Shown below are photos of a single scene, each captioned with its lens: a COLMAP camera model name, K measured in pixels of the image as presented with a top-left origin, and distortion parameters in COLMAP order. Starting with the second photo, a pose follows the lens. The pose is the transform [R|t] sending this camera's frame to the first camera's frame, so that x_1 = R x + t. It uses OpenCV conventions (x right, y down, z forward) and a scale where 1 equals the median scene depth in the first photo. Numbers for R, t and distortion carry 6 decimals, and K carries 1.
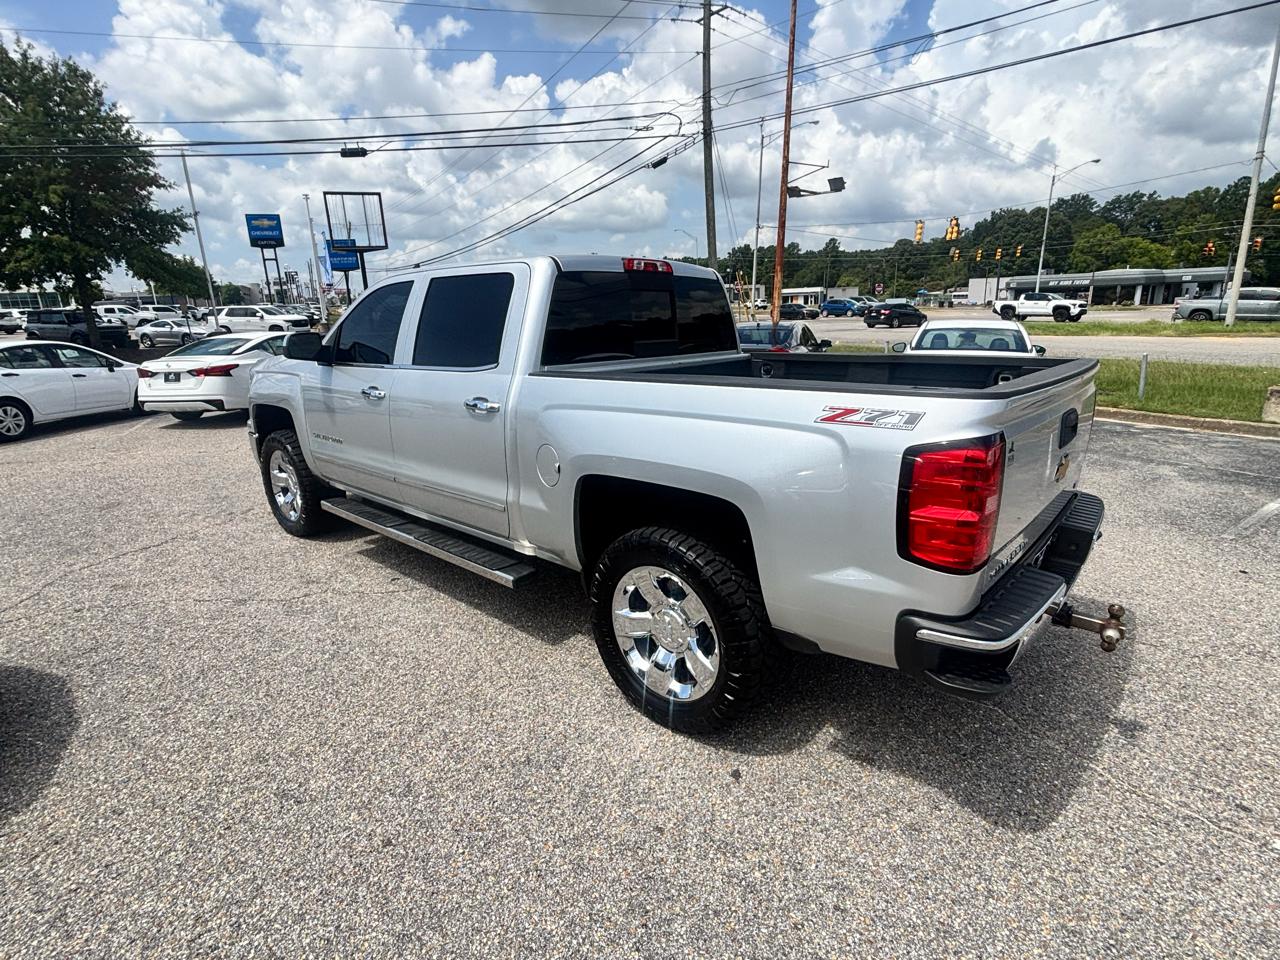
lens RADIAL K [[652.9, 0, 635.5], [0, 652.9, 473.3], [0, 0, 1]] dist [-0.012805, 0.008502]
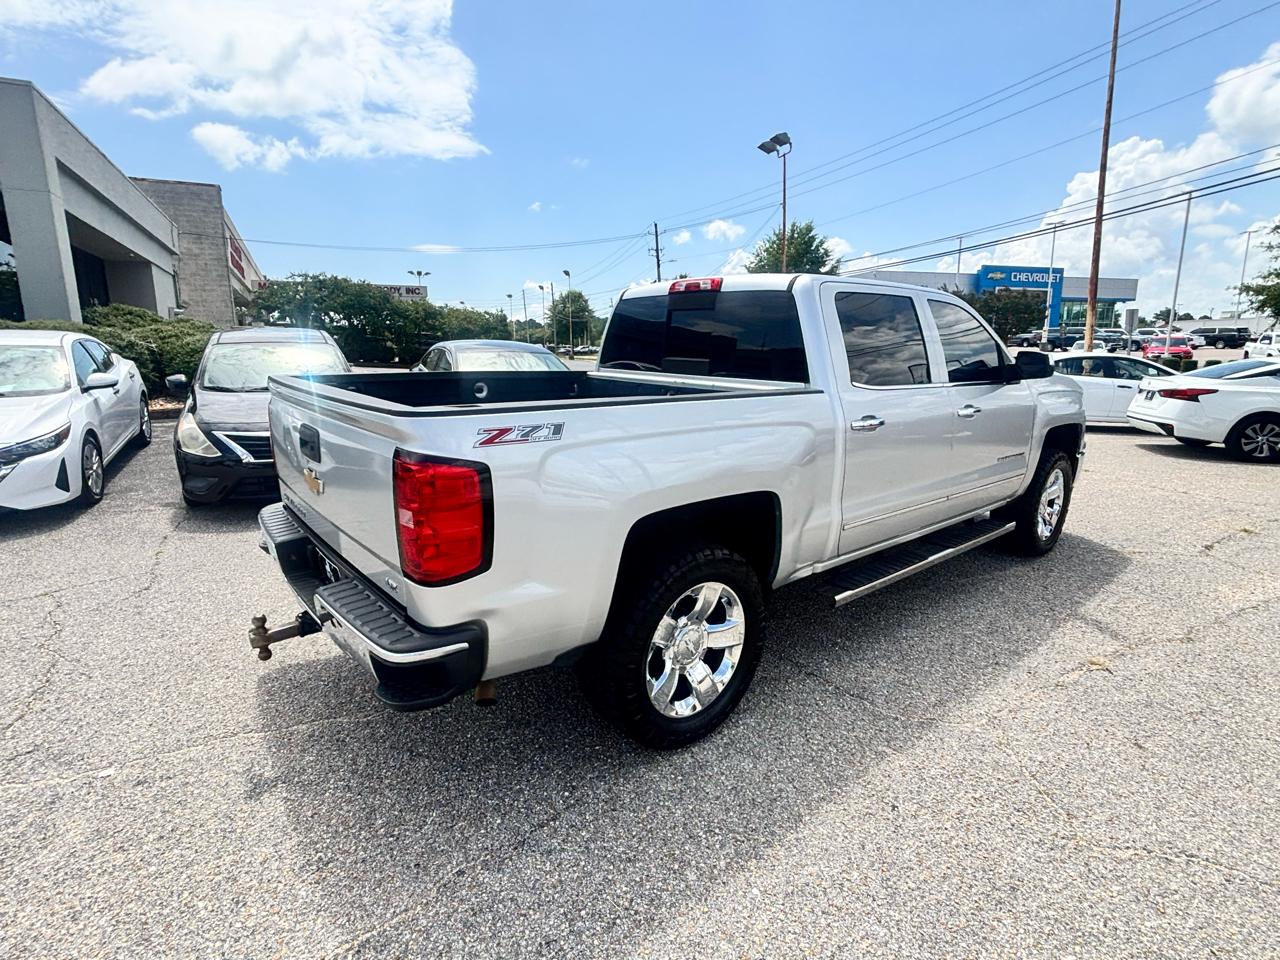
lens RADIAL K [[656.0, 0, 634.7], [0, 656.0, 473.3], [0, 0, 1]] dist [-0.013518, 0.008757]
pose [[-0.152600, 0.216930, -0.964186, 0.210149], [-0.240564, 0.938114, 0.249138, -0.053450], [0.958562, 0.269967, -0.090971, 0.210630]]
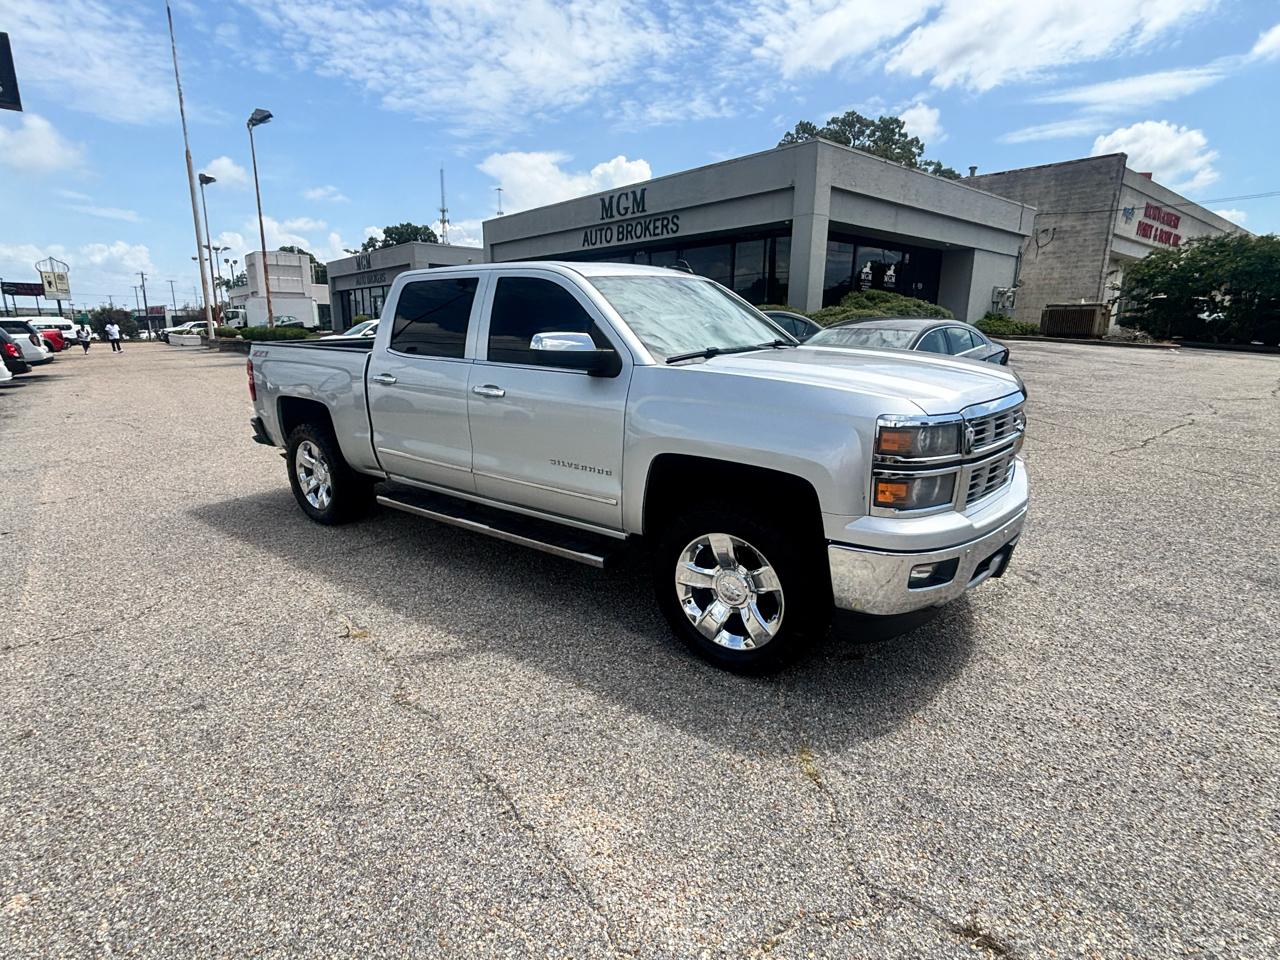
lens RADIAL K [[652.9, 0, 637.3], [0, 652.9, 476.9], [0, 0, 1]] dist [-0.012805, 0.008502]
pose [[-0.996919, 0.041193, -0.066746, -0.042505], [0.005098, 0.883219, 0.468934, -0.116788], [0.078268, 0.467149, -0.880708, 0.482464]]
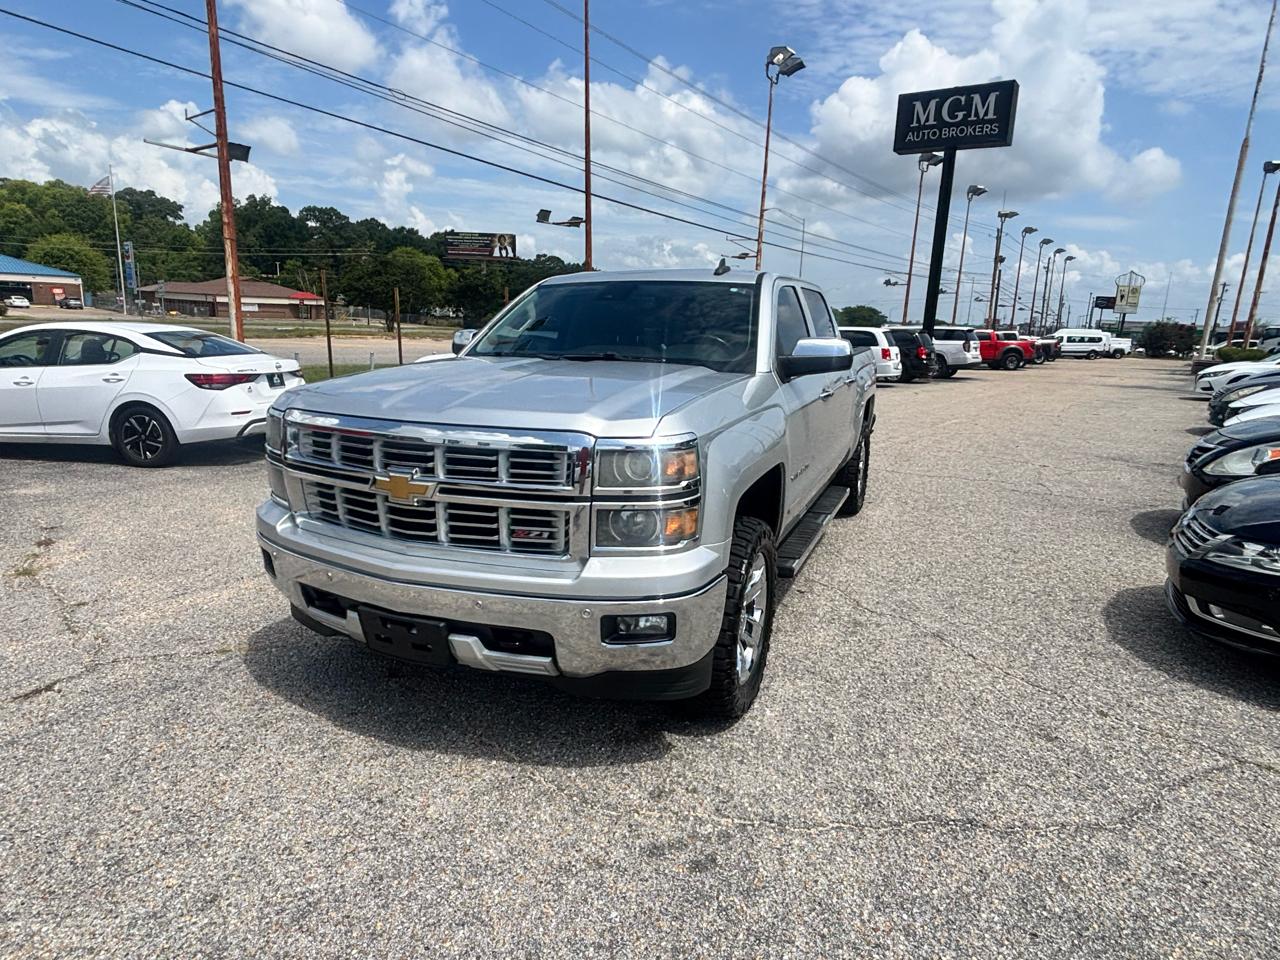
lens RADIAL K [[742.9, 0, 632.0], [0, 742.9, 464.2], [0, 0, 1]] dist [-0.010845, 0.004998]
pose [[-0.306869, -0.172696, 0.935953, -0.293392], [0.210697, 0.946673, 0.243755, -0.076132], [-0.928137, 0.272003, -0.254119, 0.334361]]
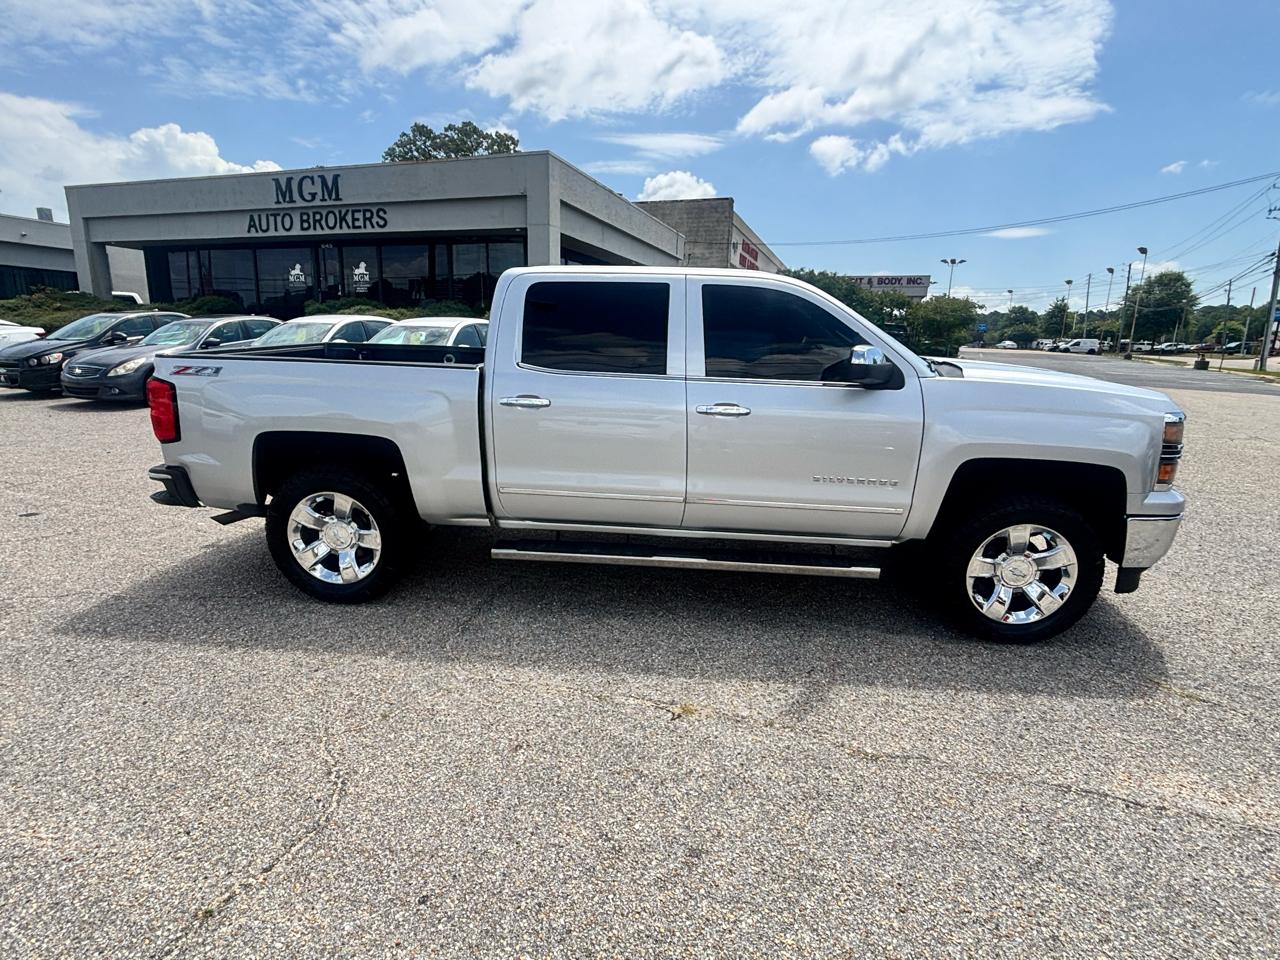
lens RADIAL K [[652.9, 0, 635.2], [0, 652.9, 476.6], [0, 0, 1]] dist [-0.012805, 0.008502]
pose [[-0.807193, 0.138327, -0.573851, 0.117486], [-0.146990, 0.894429, 0.422362, -0.102590], [0.571694, 0.425278, -0.701644, 0.410334]]
